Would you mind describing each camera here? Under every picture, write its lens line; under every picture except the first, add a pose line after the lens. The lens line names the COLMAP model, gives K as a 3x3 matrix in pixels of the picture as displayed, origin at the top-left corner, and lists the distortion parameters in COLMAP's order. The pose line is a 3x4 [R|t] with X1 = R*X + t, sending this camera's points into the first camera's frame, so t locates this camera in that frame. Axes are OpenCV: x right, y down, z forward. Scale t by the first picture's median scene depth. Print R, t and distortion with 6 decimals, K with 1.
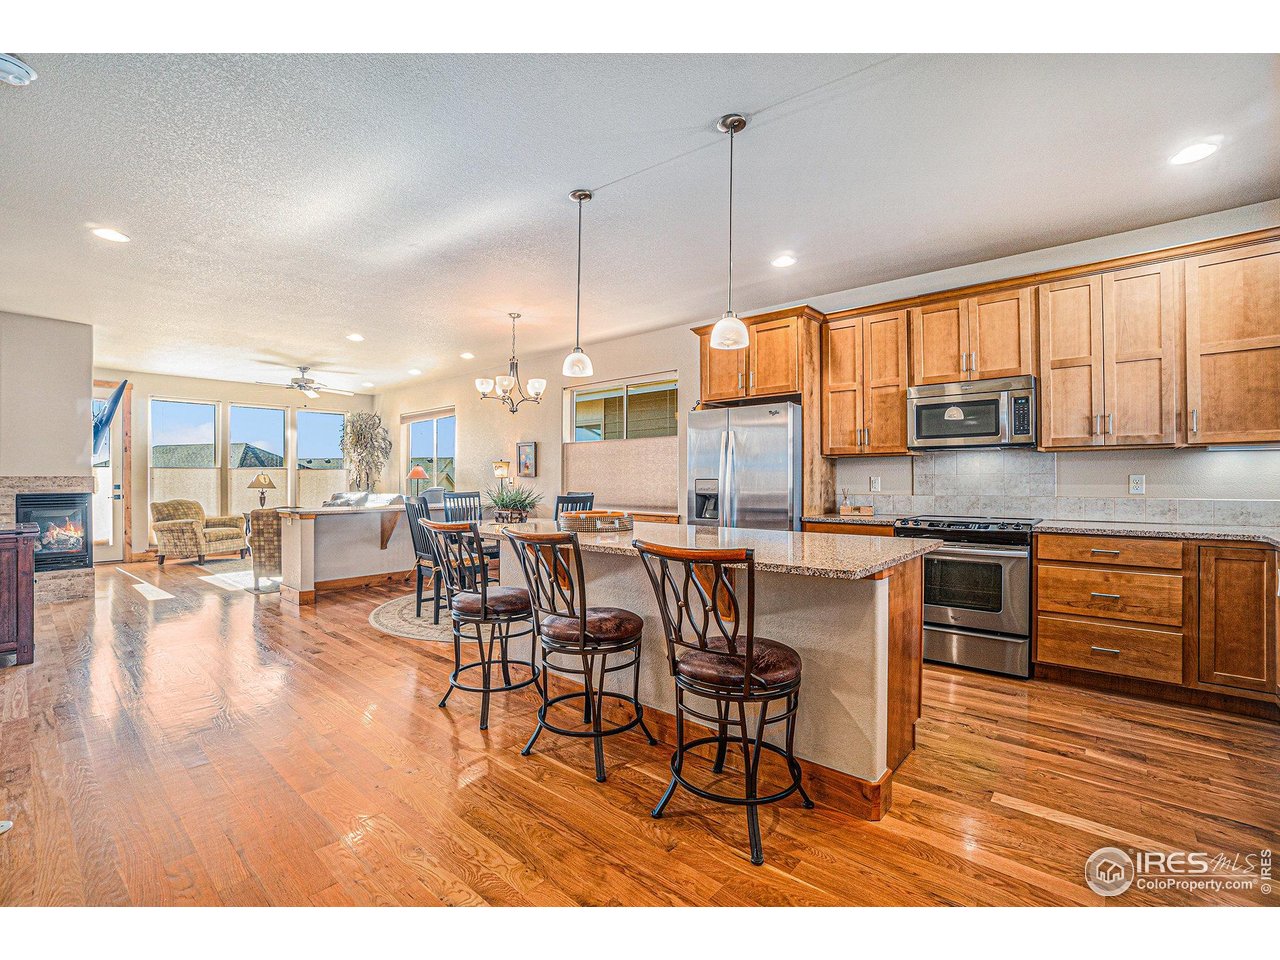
lens RADIAL K [[568.5, 0, 648.8], [0, 568.5, 481.1], [0, 0, 1]] dist [-0.034567, 0.000285]
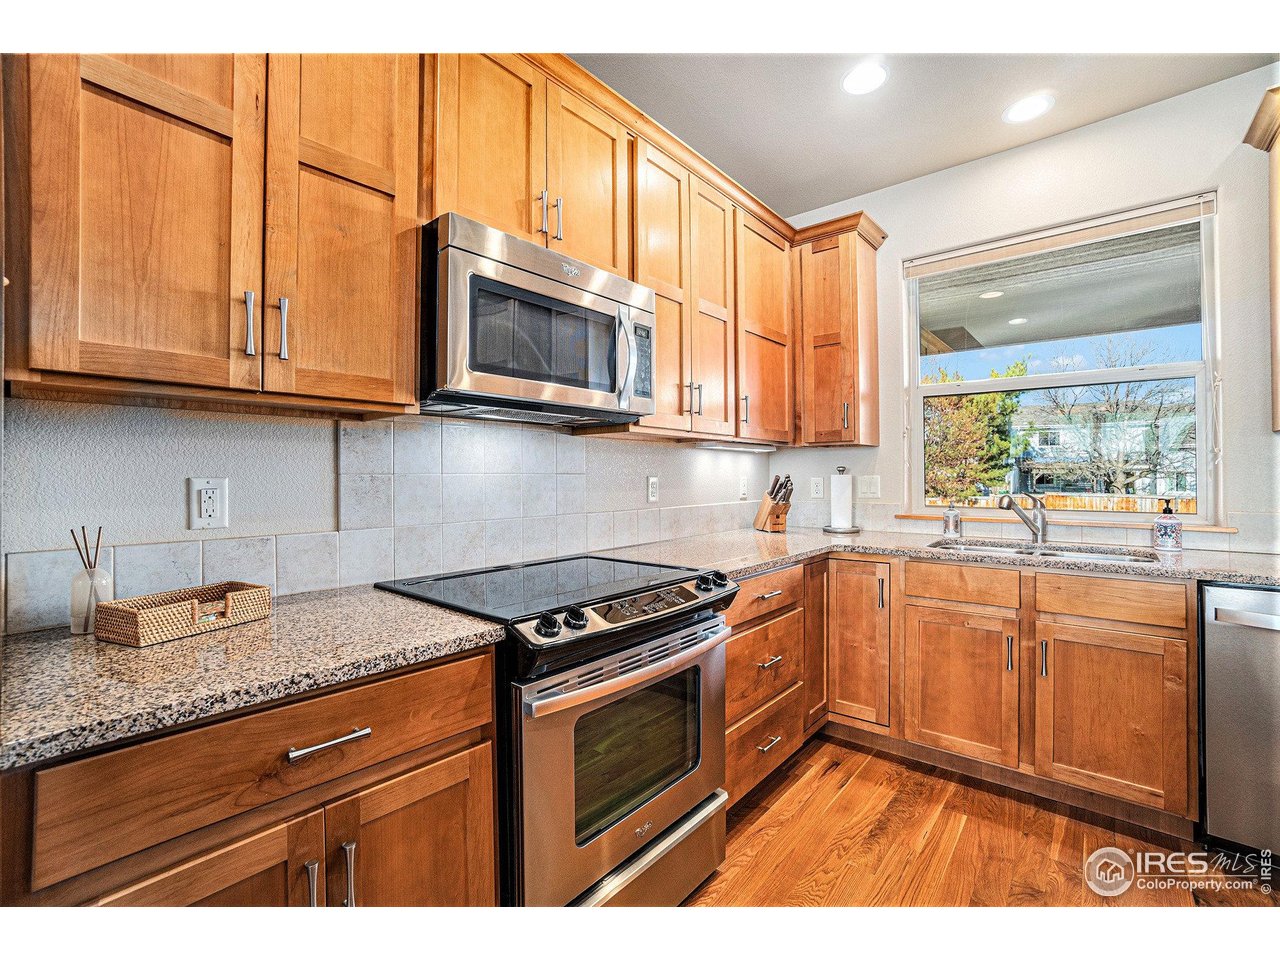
lens RADIAL K [[568.5, 0, 649.5], [0, 568.5, 481.5], [0, 0, 1]] dist [-0.034567, 0.000285]
pose [[-0.004375, -0.005753, 0.999974, 0.120817], [0.006473, 0.999962, 0.005782, -0.007179], [-0.999969, 0.006498, -0.004338, 0.849087]]
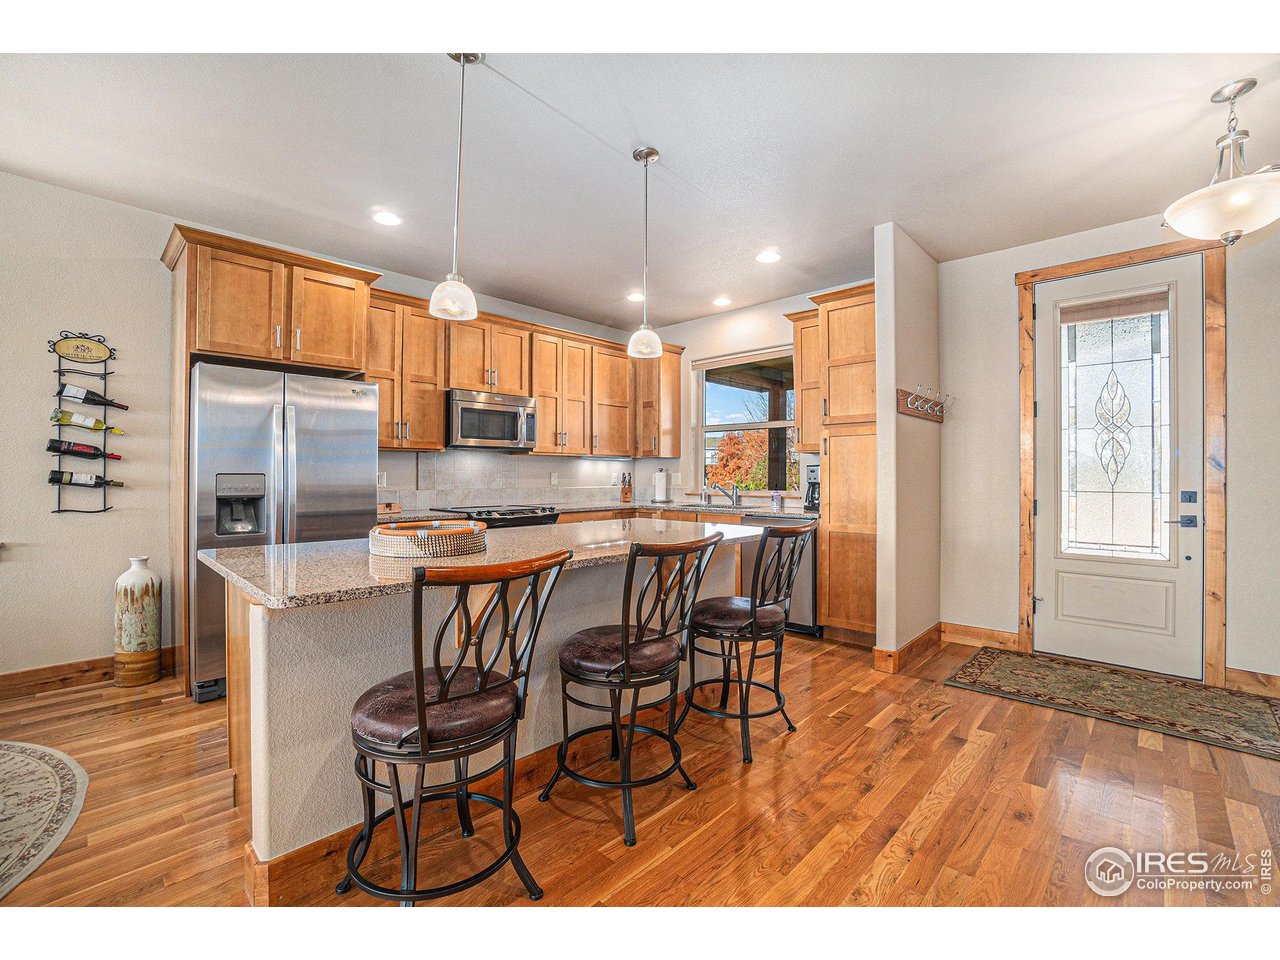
lens RADIAL K [[568.5, 0, 639.5], [0, 568.5, 477.9], [0, 0, 1]] dist [-0.034567, 0.000285]
pose [[0.068581, -0.001353, 0.997645, -0.565303], [0.001568, 0.999998, 0.001249, 0.001535], [-0.997644, 0.001479, 0.068583, 0.552116]]
